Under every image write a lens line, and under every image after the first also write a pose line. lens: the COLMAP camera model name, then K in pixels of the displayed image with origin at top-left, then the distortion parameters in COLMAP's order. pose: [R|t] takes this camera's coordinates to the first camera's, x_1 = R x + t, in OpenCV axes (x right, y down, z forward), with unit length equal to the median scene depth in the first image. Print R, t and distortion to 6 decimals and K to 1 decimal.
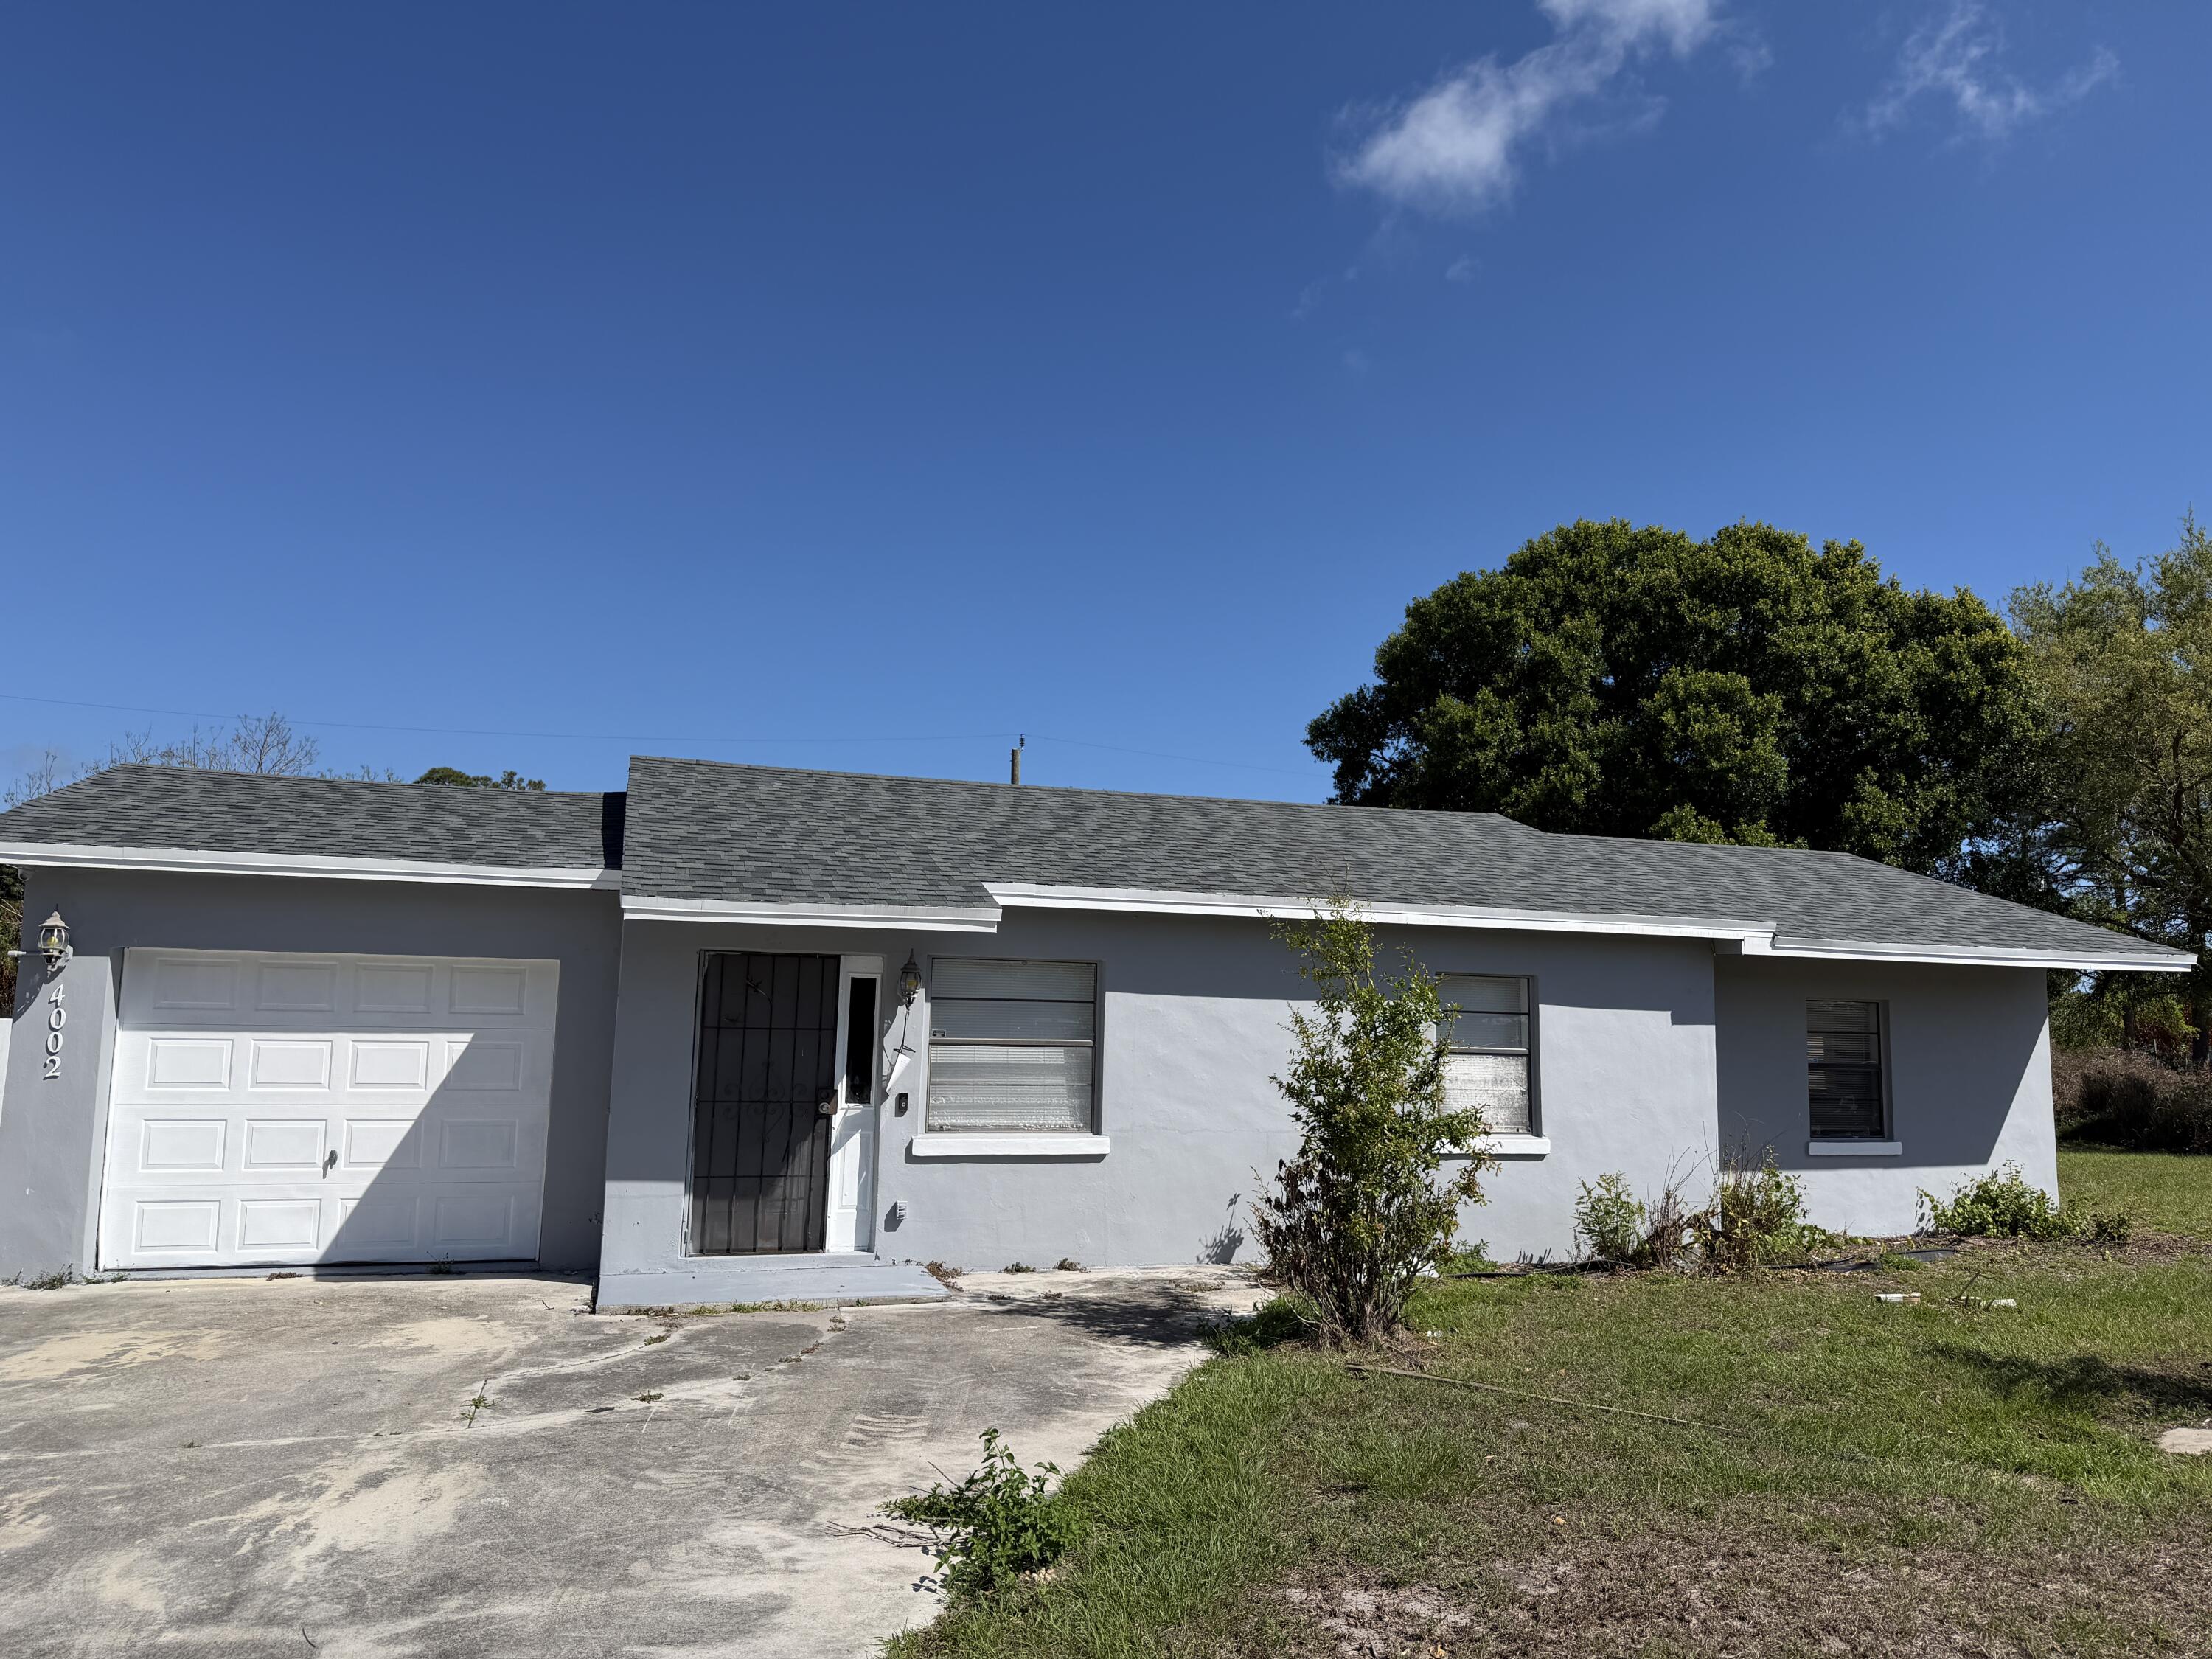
lens RADIAL K [[1568.1, 0, 1107.4], [0, 1568.1, 838.5], [0, 0, 1]] dist [0.050683, -0.060713]
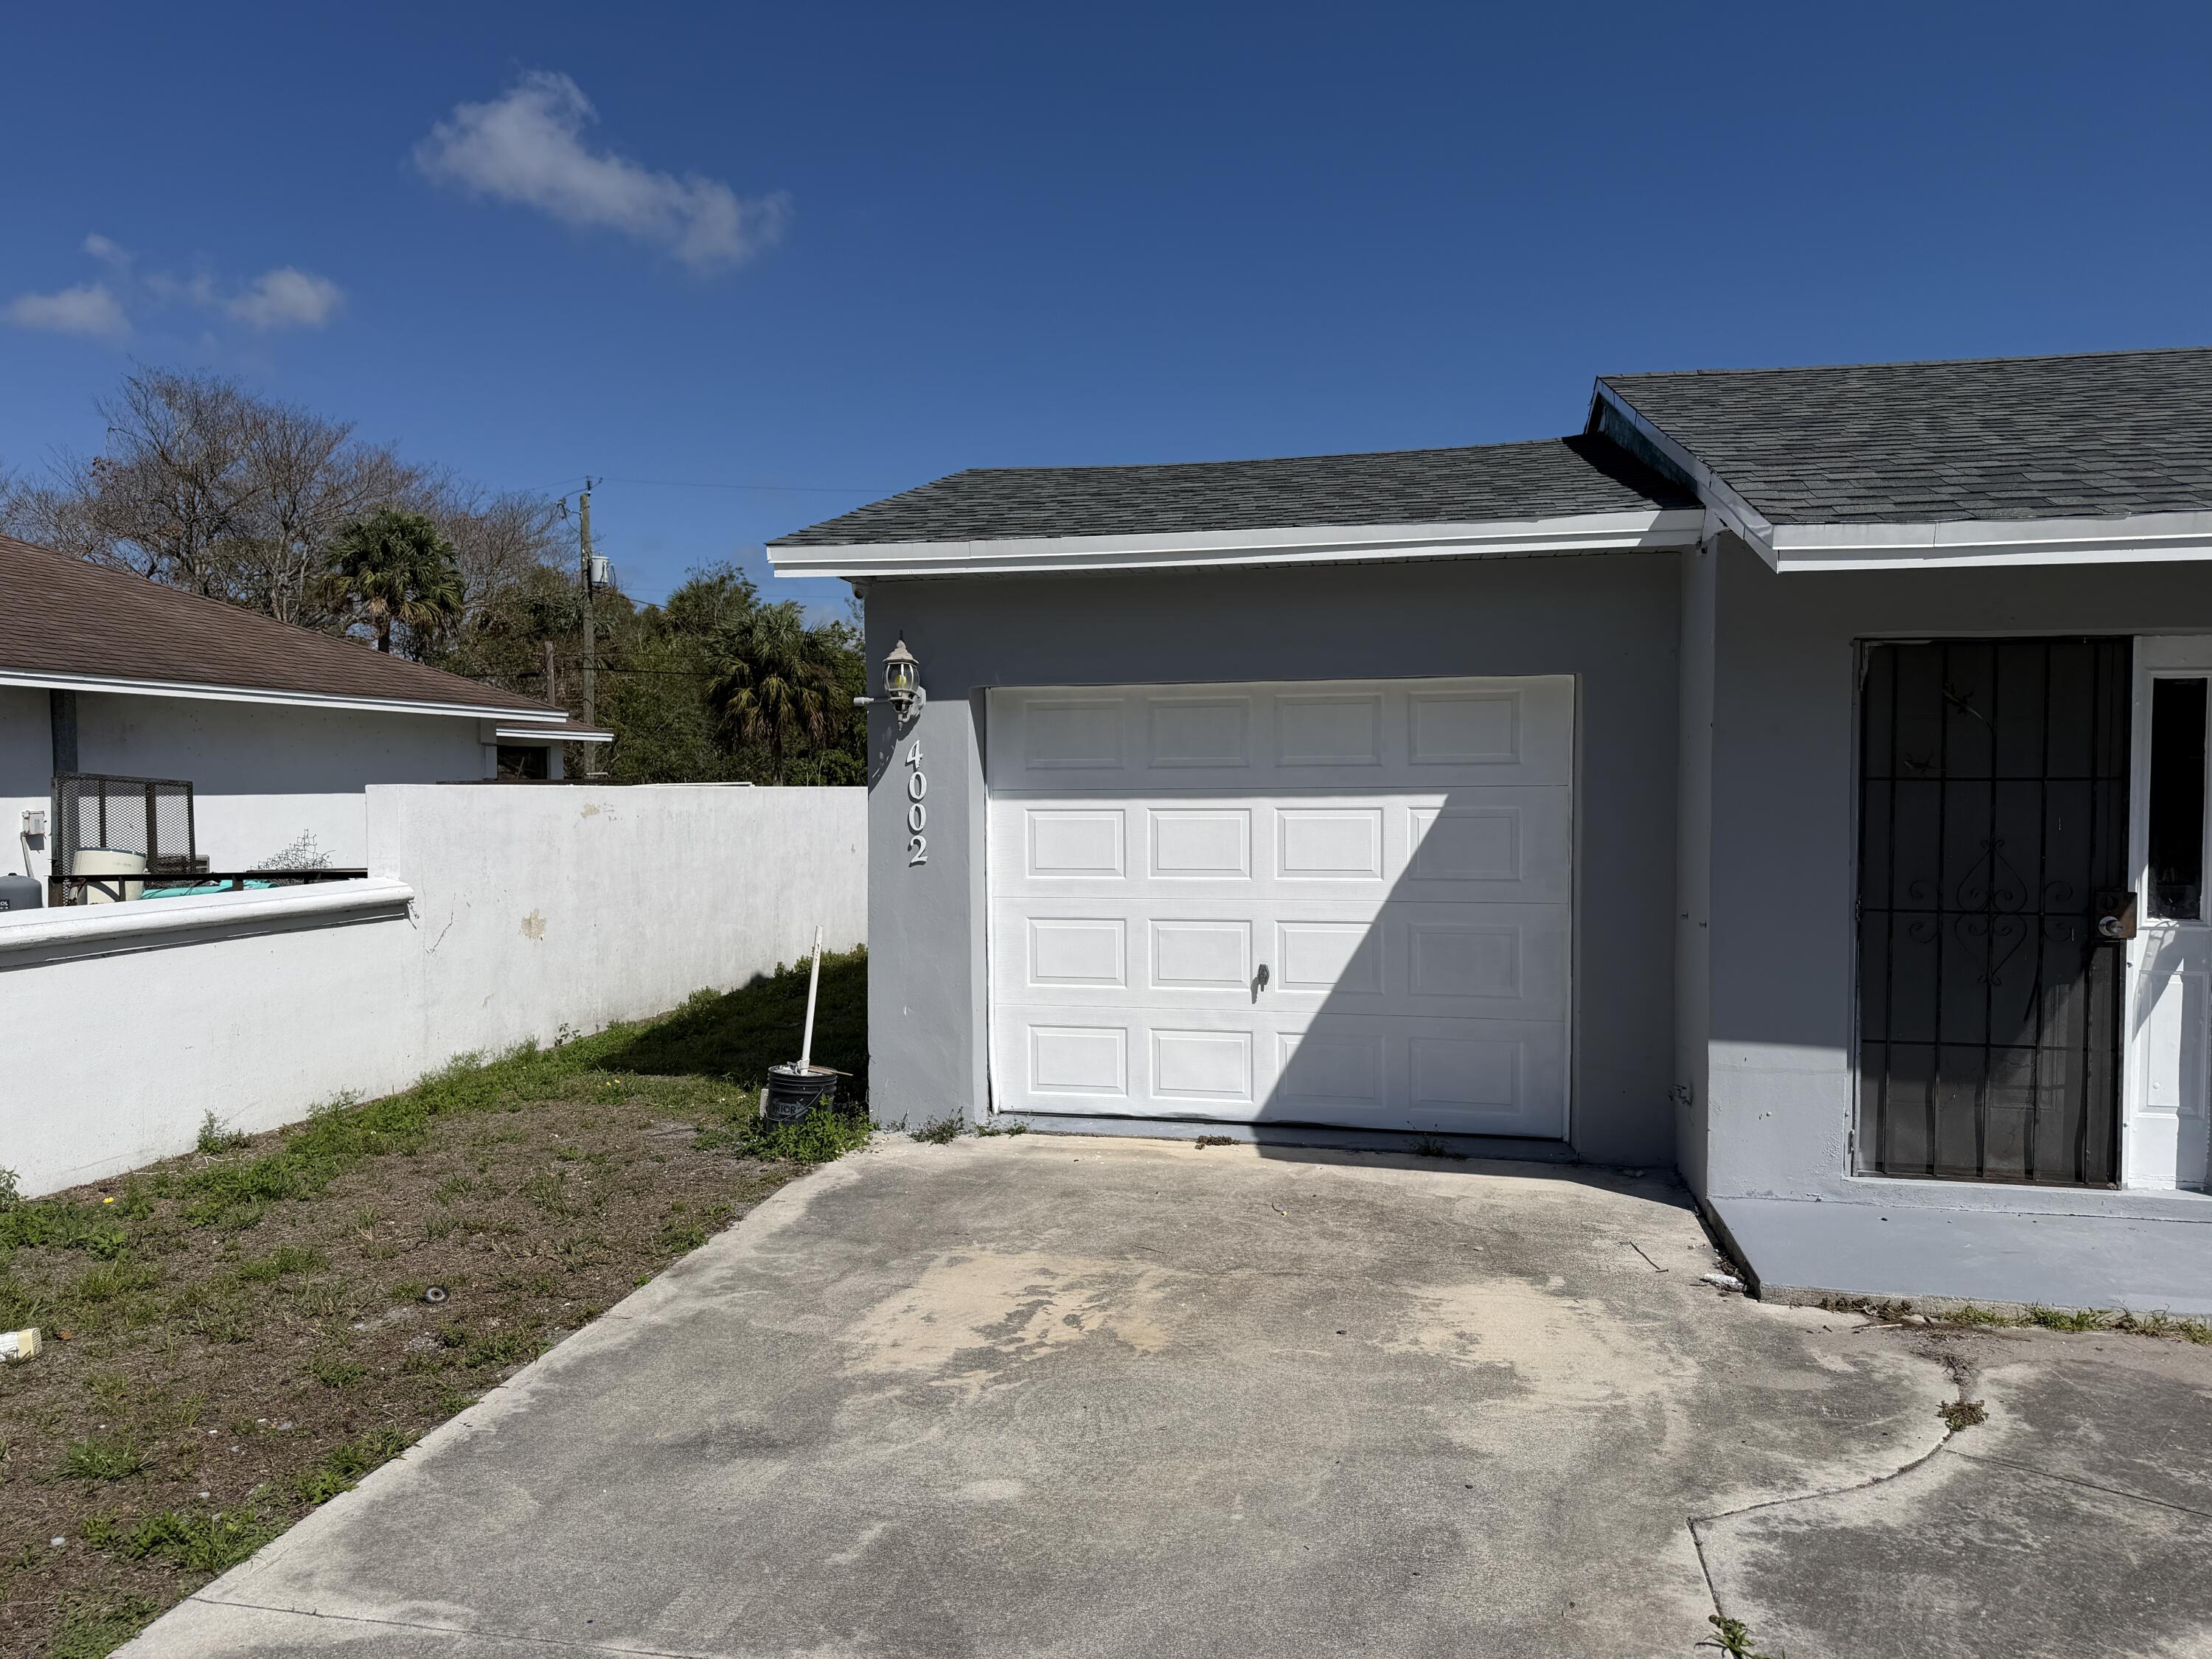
lens RADIAL K [[1568.1, 0, 1095.6], [0, 1568.1, 822.4], [0, 0, 1]] dist [0.050683, -0.060713]
pose [[0.878822, -0.009149, -0.477062, -0.229622], [0.079023, 0.988800, 0.126609, 0.042816], [0.470561, -0.148965, 0.869702, 0.383225]]
